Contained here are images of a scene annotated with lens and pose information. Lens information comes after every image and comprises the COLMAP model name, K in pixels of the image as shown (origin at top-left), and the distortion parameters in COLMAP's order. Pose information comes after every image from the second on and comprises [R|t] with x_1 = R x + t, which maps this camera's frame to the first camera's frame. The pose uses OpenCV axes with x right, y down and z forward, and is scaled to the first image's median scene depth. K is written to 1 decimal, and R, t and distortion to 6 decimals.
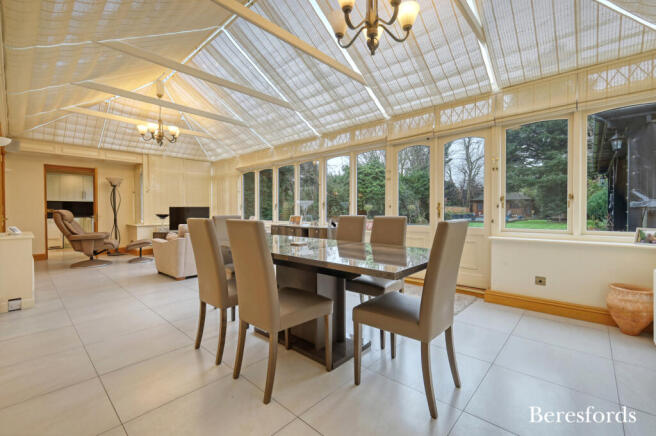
lens RADIAL K [[285.4, 0, 327.8], [0, 285.4, 215.6], [0, 0, 1]] dist [-0.000860, -0.000033]
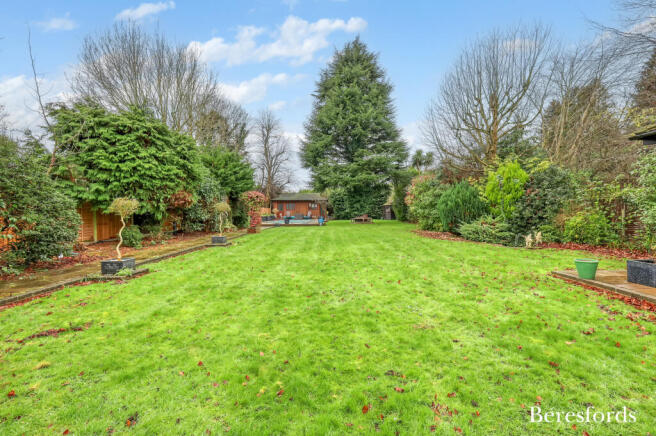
lens RADIAL K [[282.9, 0, 329.4], [0, 282.9, 211.7], [0, 0, 1]] dist [0.000842, 0.000067]
pose [[0.733283, -0.005804, 0.679899, 0.212060], [0.017567, 0.999791, -0.010412, -0.029749], [-0.679697, 0.019579, 0.733232, 1.343777]]
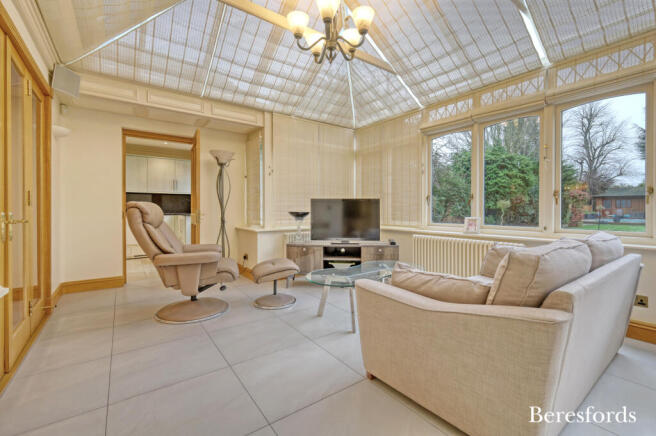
lens RADIAL K [[282.9, 0, 329.4], [0, 282.9, 211.7], [0, 0, 1]] dist [0.000842, 0.000067]
pose [[0.980925, 0.005218, -0.194318, -0.396780], [-0.006709, 0.999953, -0.007017, -0.000825], [0.194272, 0.008186, 0.980914, 0.443132]]
